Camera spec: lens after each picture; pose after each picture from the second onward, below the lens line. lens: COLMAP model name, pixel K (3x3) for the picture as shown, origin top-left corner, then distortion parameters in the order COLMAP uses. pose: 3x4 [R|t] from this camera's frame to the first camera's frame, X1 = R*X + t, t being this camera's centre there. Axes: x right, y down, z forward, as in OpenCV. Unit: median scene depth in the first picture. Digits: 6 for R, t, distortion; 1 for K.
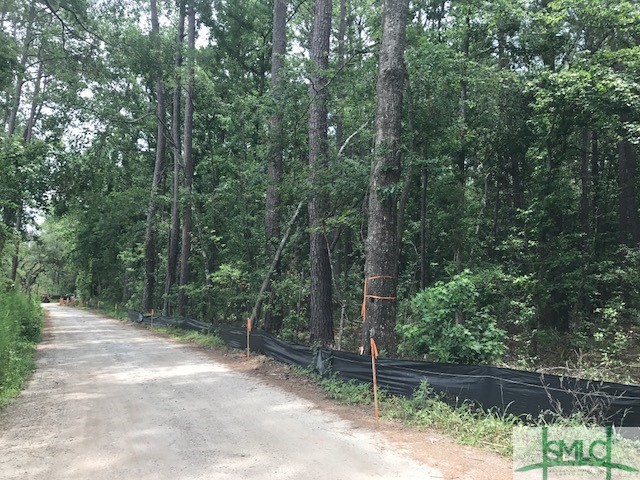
lens RADIAL K [[525.0, 0, 319.0], [0, 525.0, 240.9], [0, 0, 1]] dist [-0.000344, 0.003990]
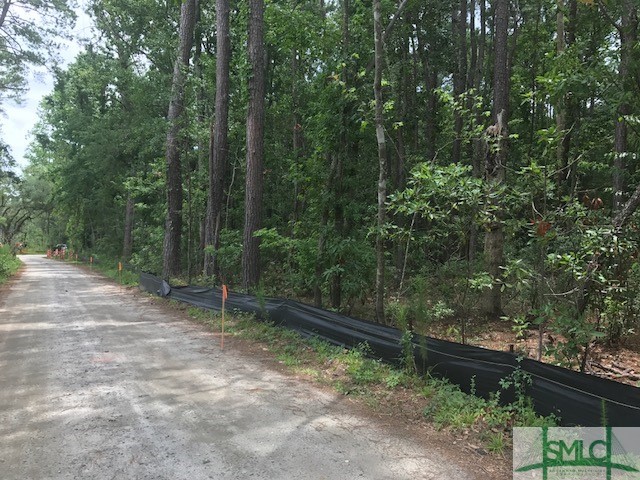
lens RADIAL K [[525.0, 0, 320.8], [0, 525.0, 239.0], [0, 0, 1]] dist [-0.000344, 0.003990]
pose [[0.999896, 0.007365, 0.012367, -0.133707], [-0.008410, 0.996196, 0.086733, 0.032785], [-0.011681, -0.086828, 0.996155, 0.326394]]
